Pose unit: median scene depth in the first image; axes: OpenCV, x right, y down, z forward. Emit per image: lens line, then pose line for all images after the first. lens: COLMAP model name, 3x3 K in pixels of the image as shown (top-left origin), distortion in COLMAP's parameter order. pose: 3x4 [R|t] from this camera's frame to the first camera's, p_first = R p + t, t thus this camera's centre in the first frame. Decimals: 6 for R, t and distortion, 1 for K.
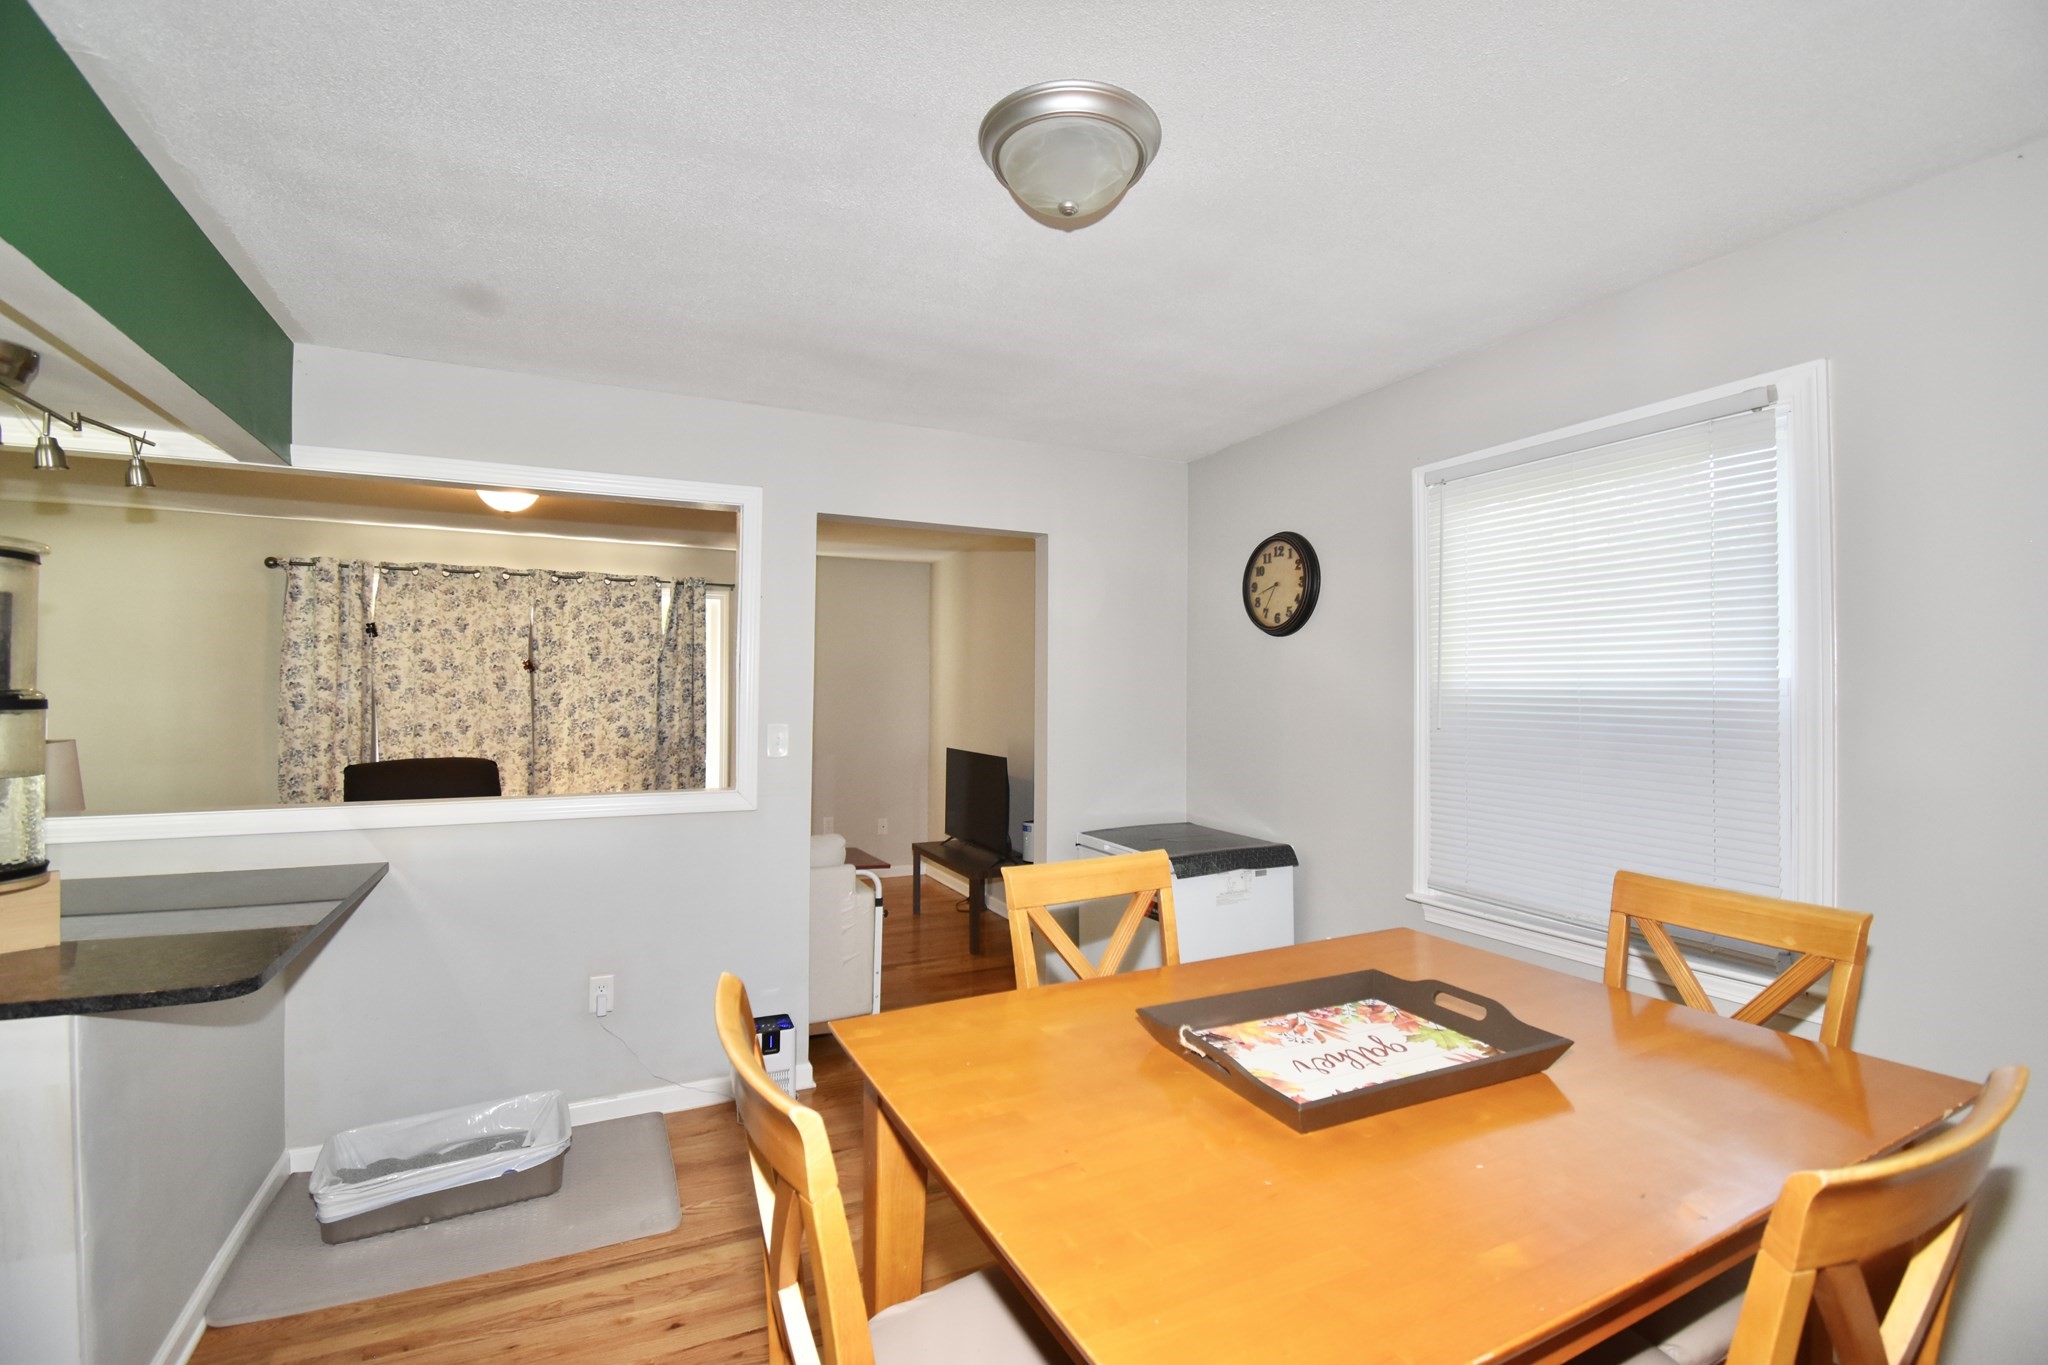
lens RADIAL K [[901.0, 0, 1038.3], [0, 901.0, 683.4], [0, 0, 1]] dist [0.024731, -0.027106]
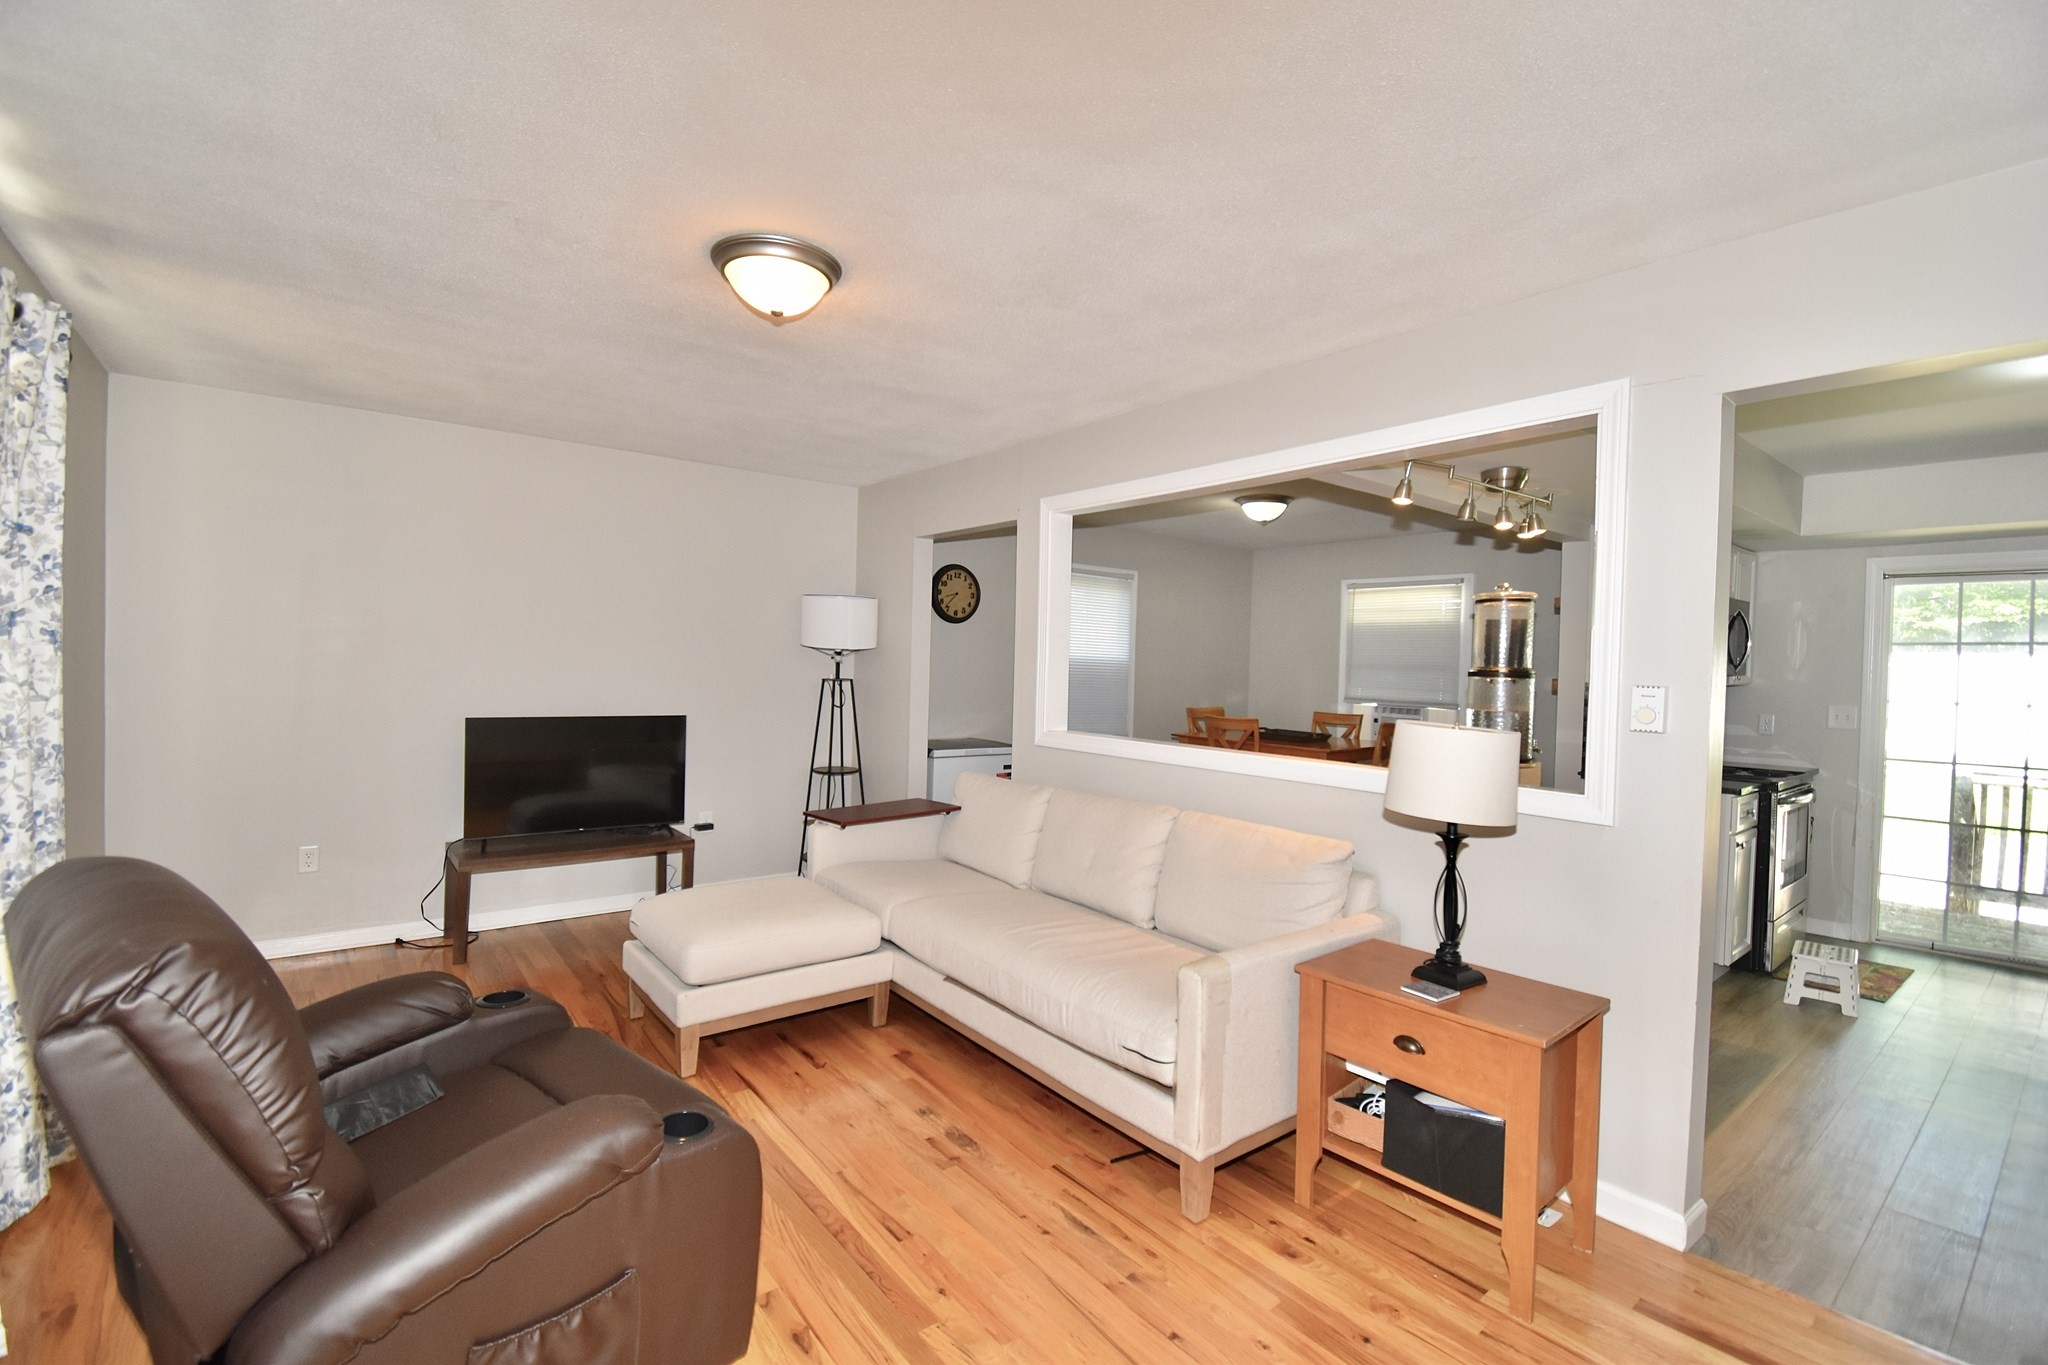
lens RADIAL K [[901.0, 0, 1038.3], [0, 901.0, 683.4], [0, 0, 1]] dist [0.024731, -0.027106]
pose [[-0.226741, -0.030996, 0.973462, -0.965895], [-0.038268, 0.999005, 0.022896, 0.012629], [-0.973203, -0.032061, -0.227702, 0.798963]]
